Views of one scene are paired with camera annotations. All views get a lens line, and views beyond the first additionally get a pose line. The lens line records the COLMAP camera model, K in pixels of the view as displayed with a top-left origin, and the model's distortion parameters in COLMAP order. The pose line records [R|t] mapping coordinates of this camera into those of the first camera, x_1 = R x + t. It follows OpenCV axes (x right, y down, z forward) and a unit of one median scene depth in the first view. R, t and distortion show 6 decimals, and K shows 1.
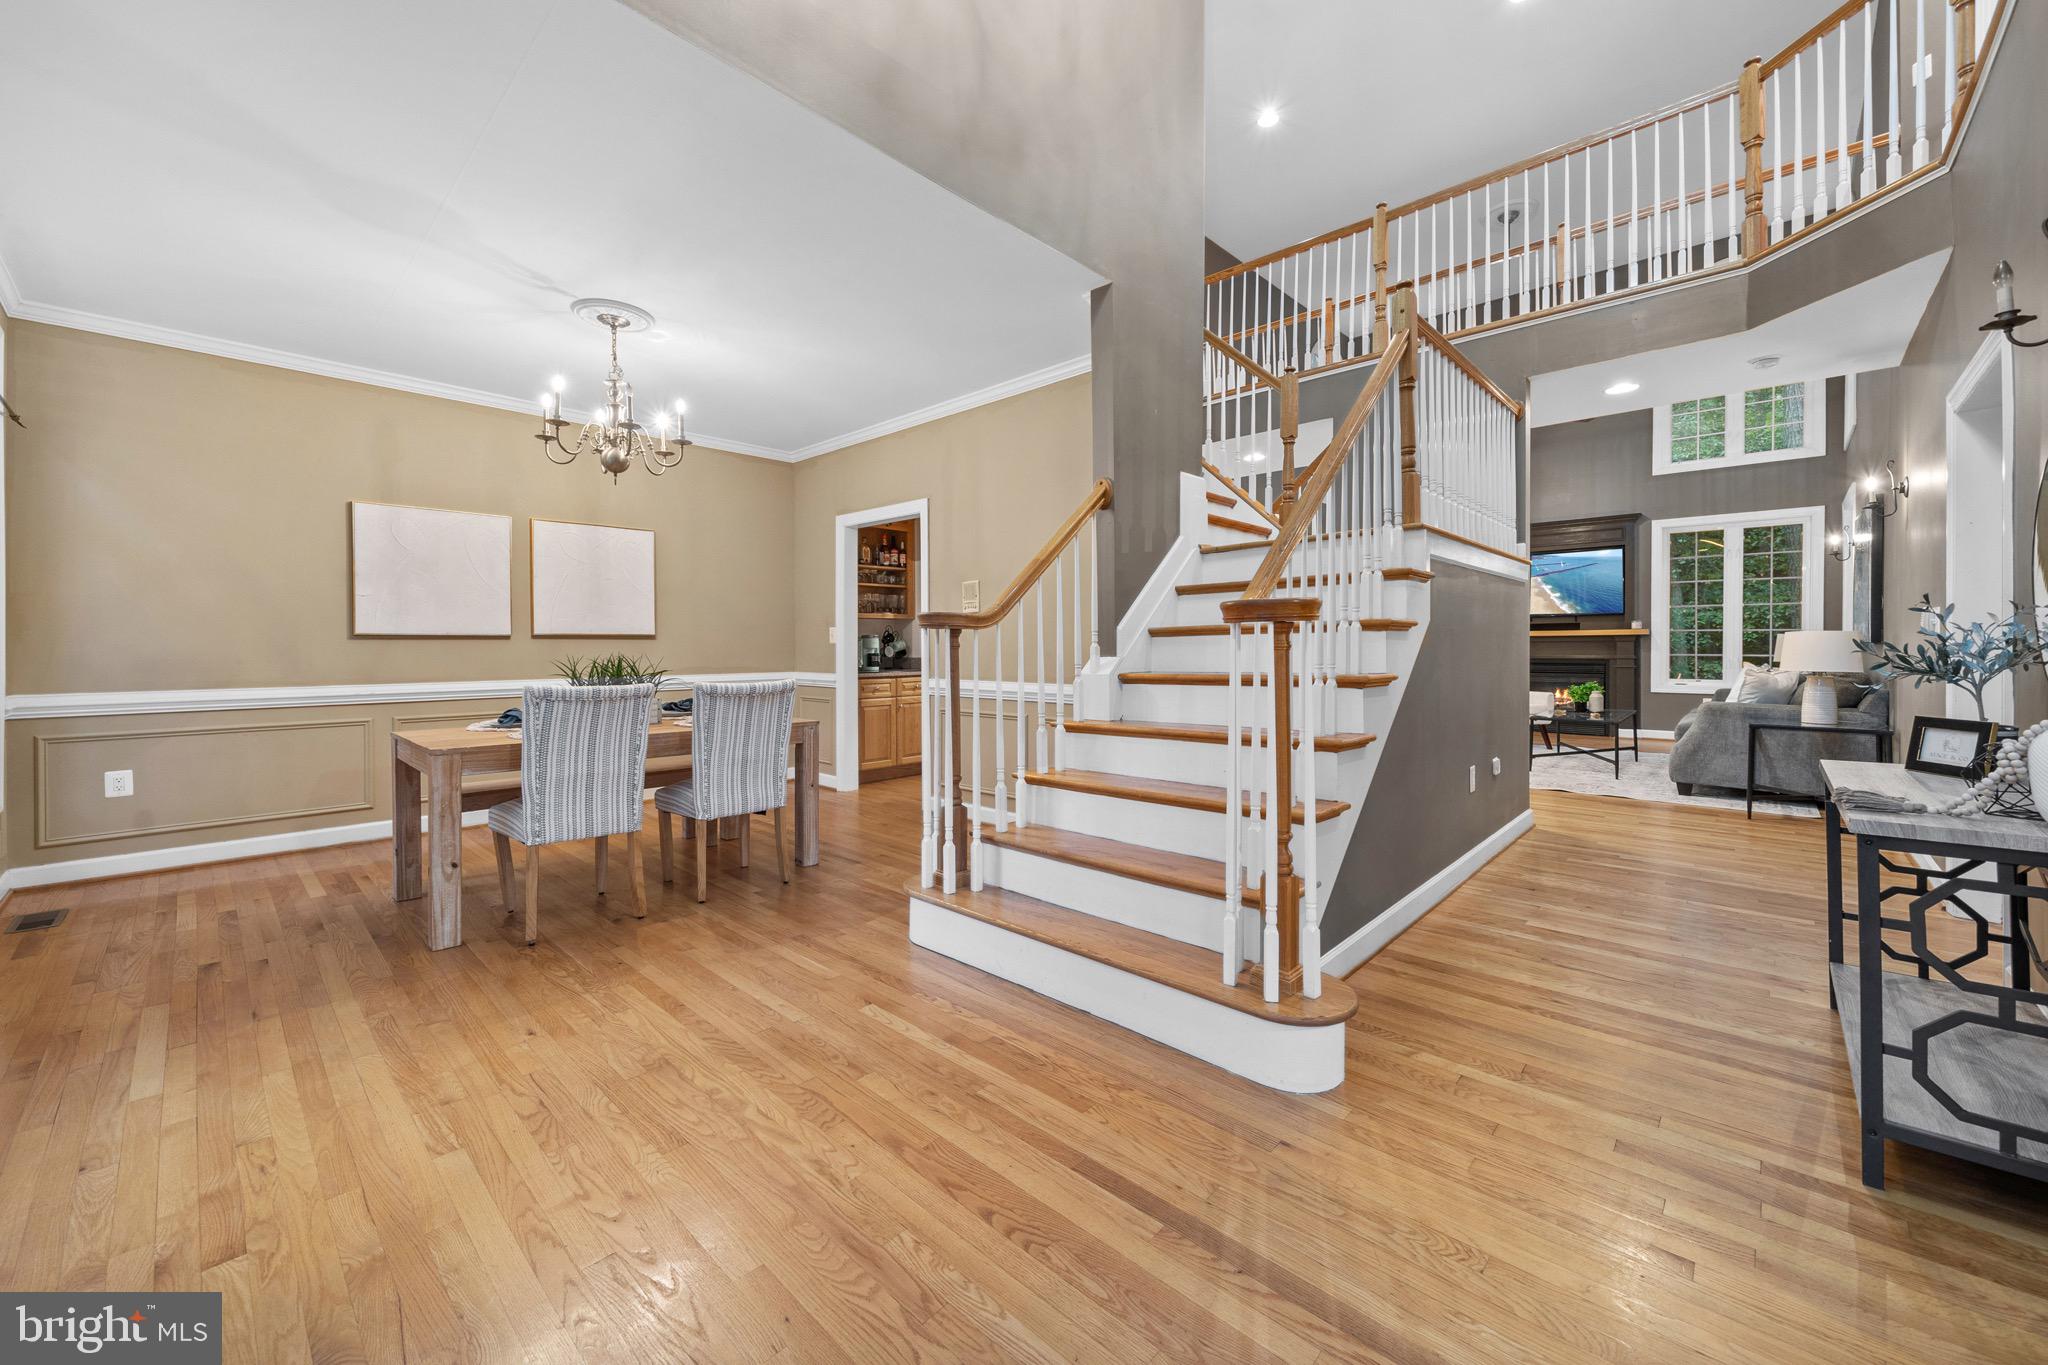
lens RADIAL K [[780.7, 0, 1030.7], [0, 780.7, 653.7], [0, 0, 1]] dist [0.011697, -0.004430]
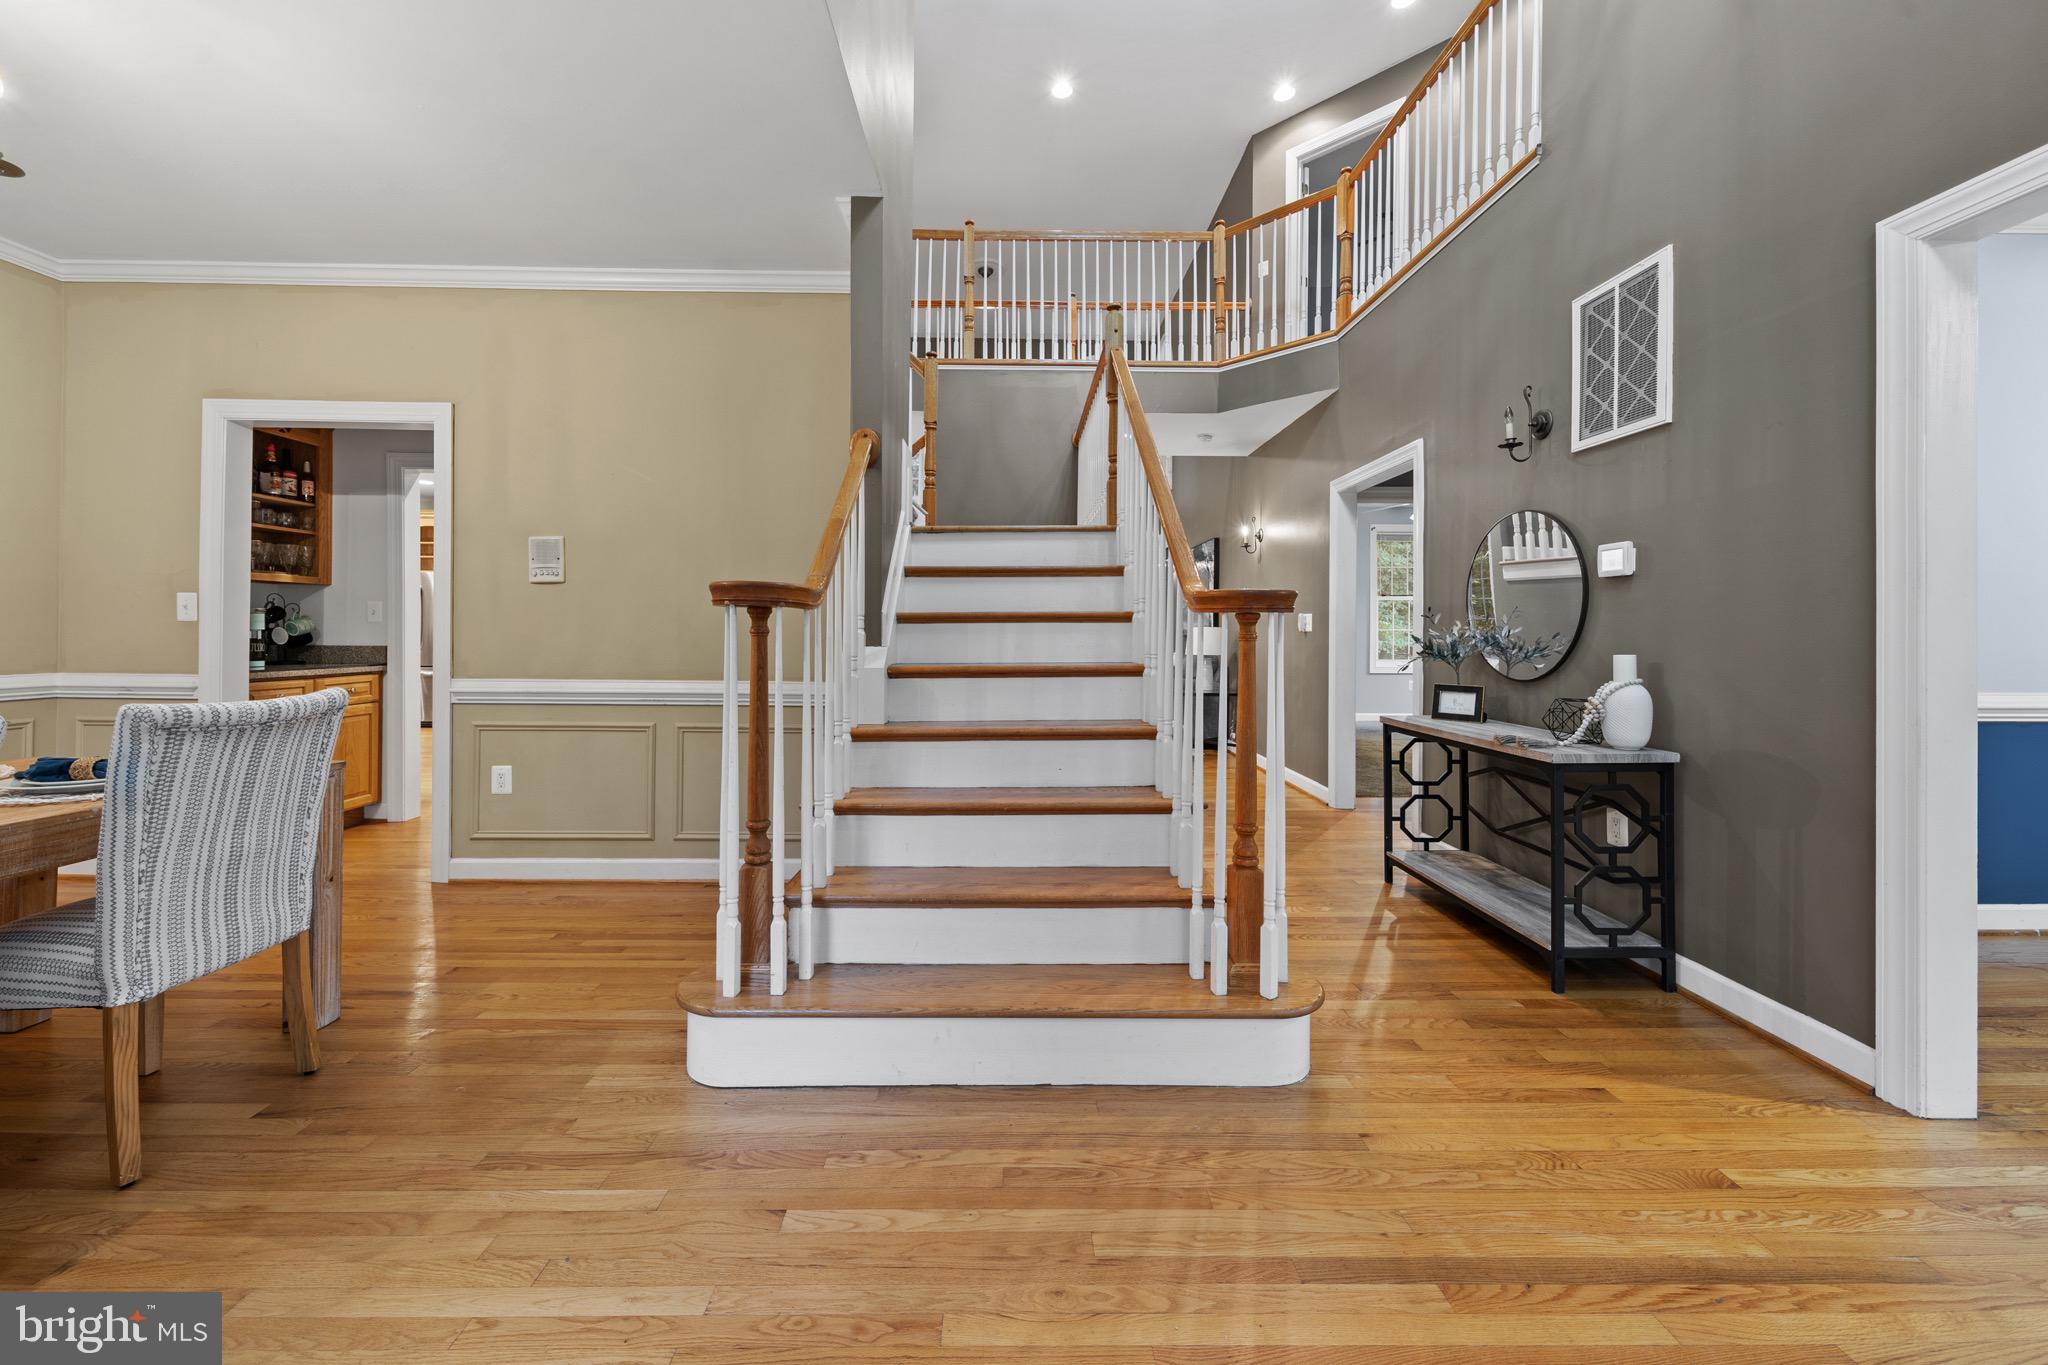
lens RADIAL K [[766.0, 0, 1023.7], [0, 766.0, 634.7], [0, 0, 1]] dist [0.010815, -0.003413]
pose [[0.721783, 0.008484, 0.692067, -0.396033], [-0.003975, 0.999959, -0.008113, -0.002483], [-0.692108, 0.003105, 0.721788, 0.345866]]
